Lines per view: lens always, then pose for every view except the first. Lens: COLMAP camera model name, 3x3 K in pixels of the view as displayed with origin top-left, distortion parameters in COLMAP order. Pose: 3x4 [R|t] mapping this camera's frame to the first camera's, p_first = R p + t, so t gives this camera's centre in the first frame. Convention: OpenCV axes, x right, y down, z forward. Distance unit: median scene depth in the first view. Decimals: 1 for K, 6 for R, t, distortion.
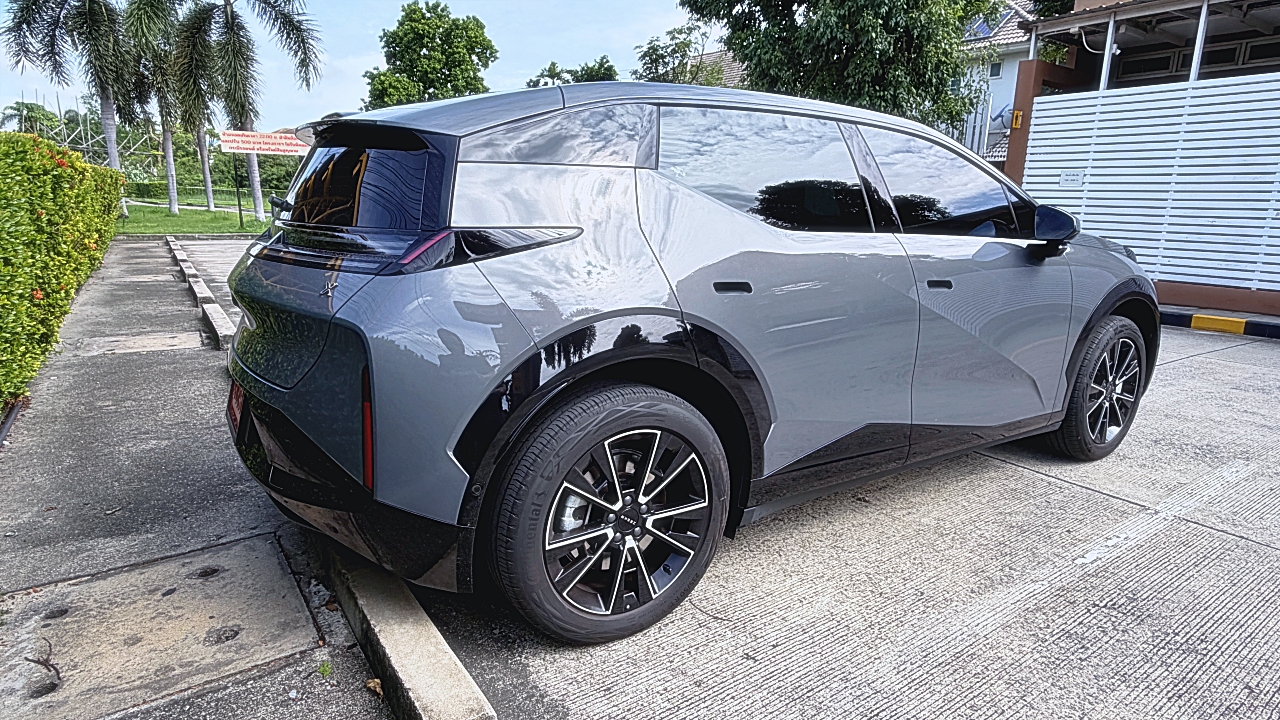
lens RADIAL K [[683.2, 0, 640.0], [0, 683.2, 360.0], [0, 0, 1]] dist [0.001293, -0.000240]
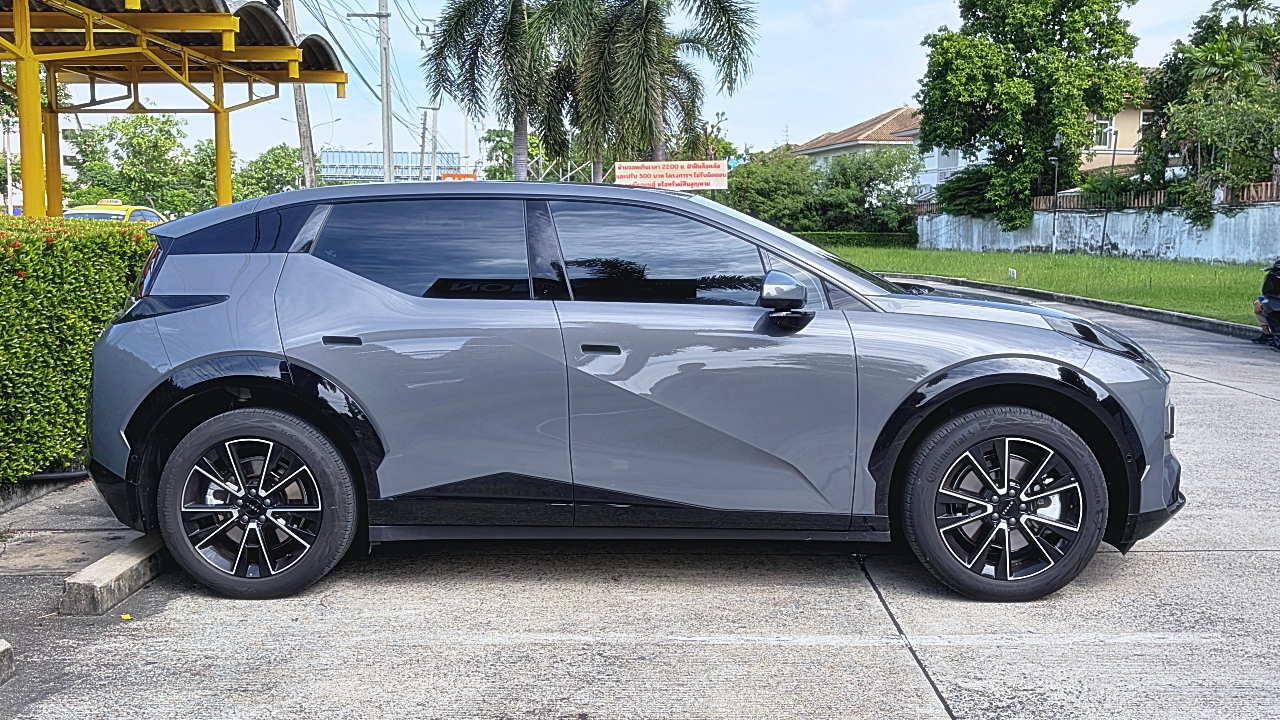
lens RADIAL K [[1235.9, 0, 640.0], [0, 1235.9, 360.0], [0, 0, 1]] dist [0.139380, -0.301294]
pose [[0.825254, 0.027908, -0.564072, 1.564183], [-0.103360, 0.989372, -0.102270, 0.092332], [0.555223, 0.142701, 0.819368, -0.508819]]
